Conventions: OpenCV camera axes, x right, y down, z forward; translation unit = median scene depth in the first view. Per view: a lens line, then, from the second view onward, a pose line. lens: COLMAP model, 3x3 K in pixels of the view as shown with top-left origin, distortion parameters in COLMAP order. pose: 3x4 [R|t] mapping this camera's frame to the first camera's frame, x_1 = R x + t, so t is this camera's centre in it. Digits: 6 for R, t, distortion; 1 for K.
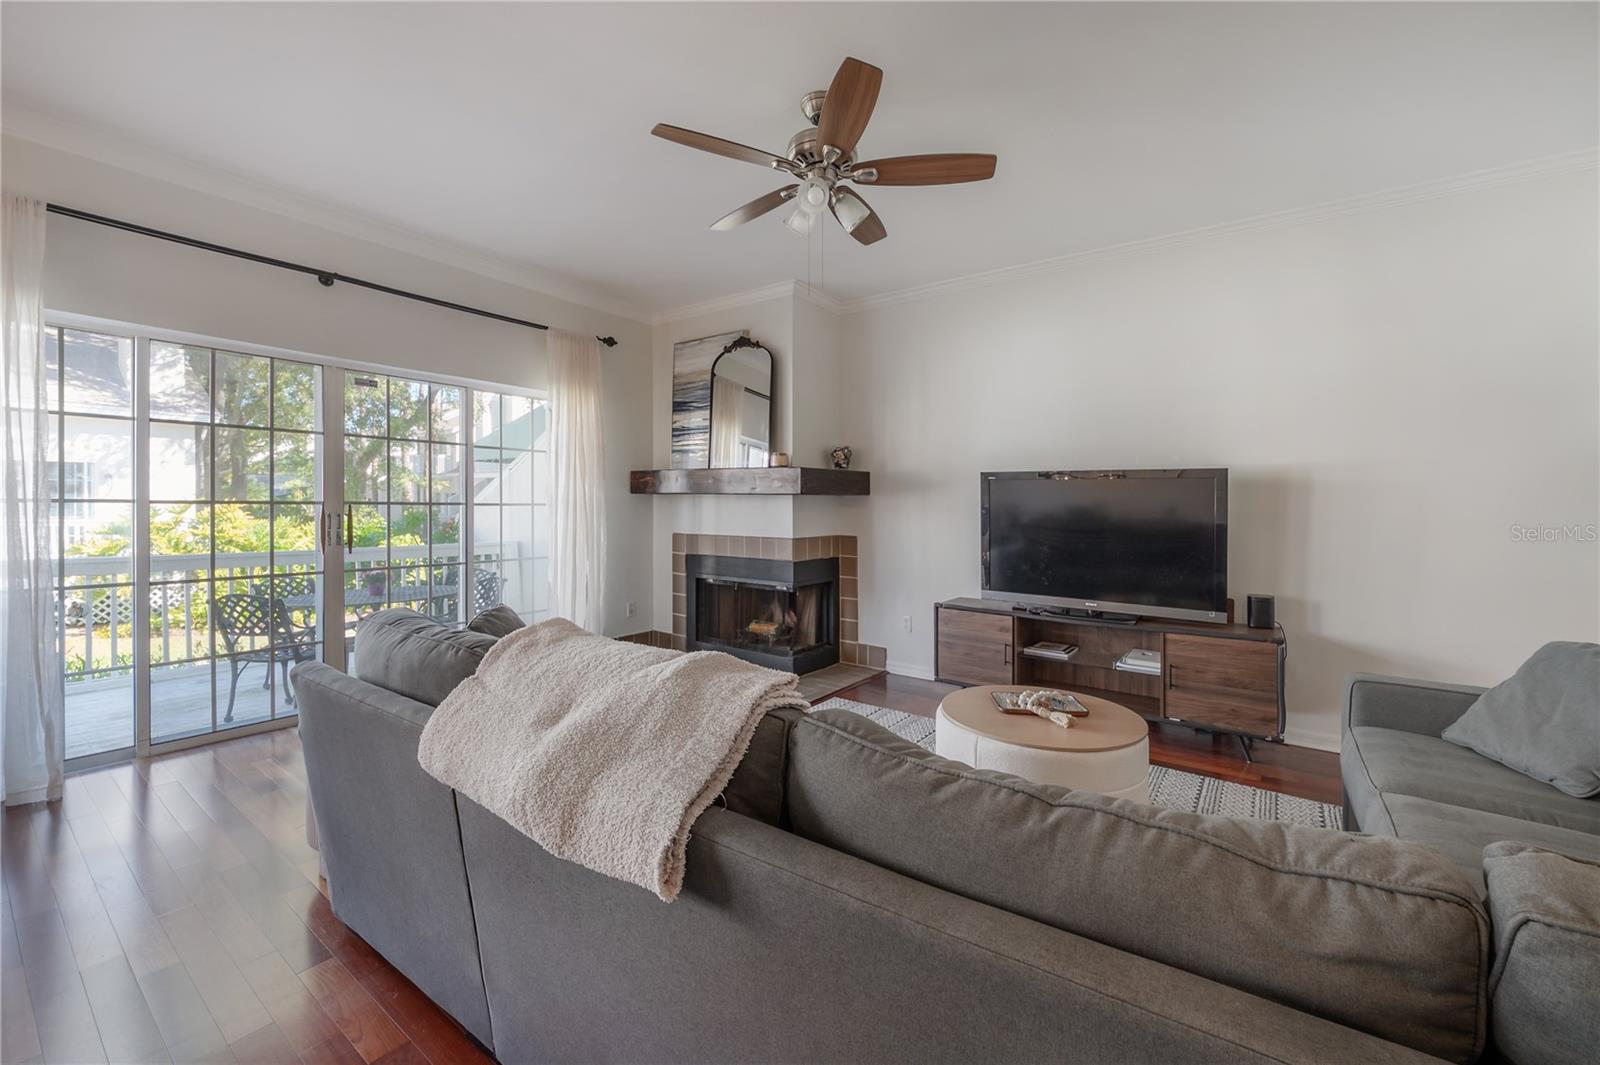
lens RADIAL K [[639.8, 0, 807.5], [0, 639.8, 514.2], [0, 0, 1]] dist [-0.003907, -0.000390]
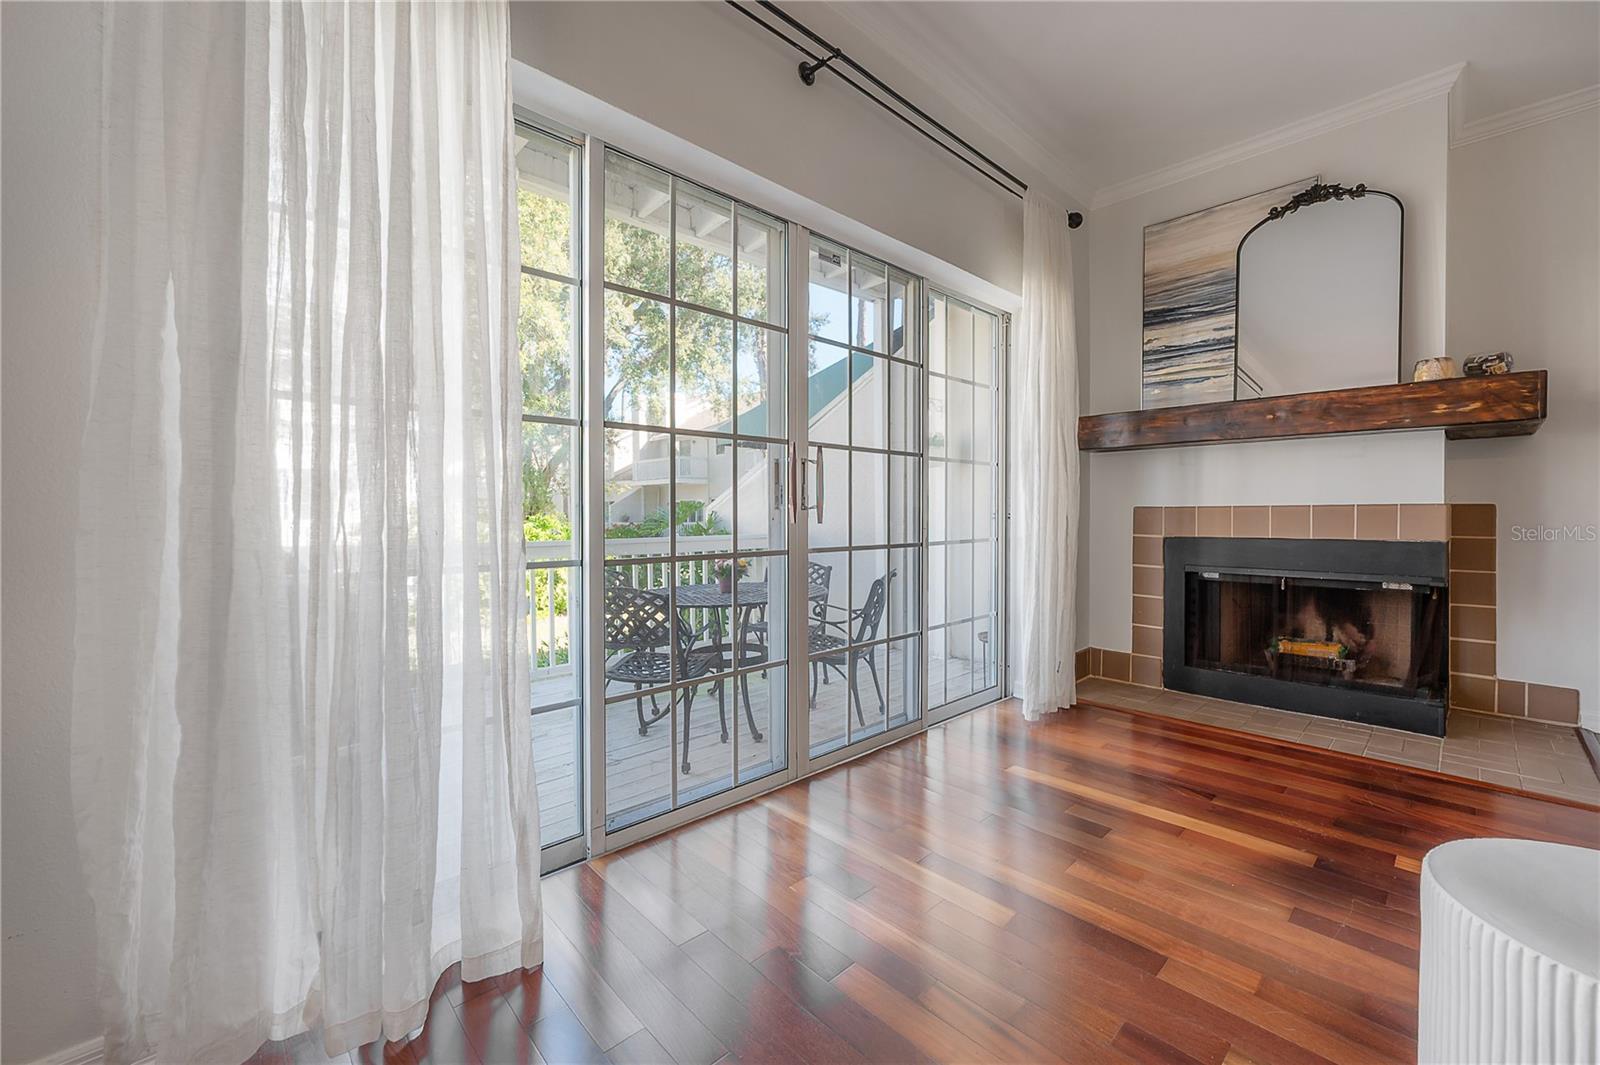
lens RADIAL K [[639.8, 0, 813.0], [0, 639.8, 521.0], [0, 0, 1]] dist [-0.003907, -0.000390]
pose [[0.982278, -0.009410, -0.187192, -0.449994], [0.009857, 0.999950, 0.001457, 0.043130], [0.187169, -0.003277, 0.982322, 0.278815]]
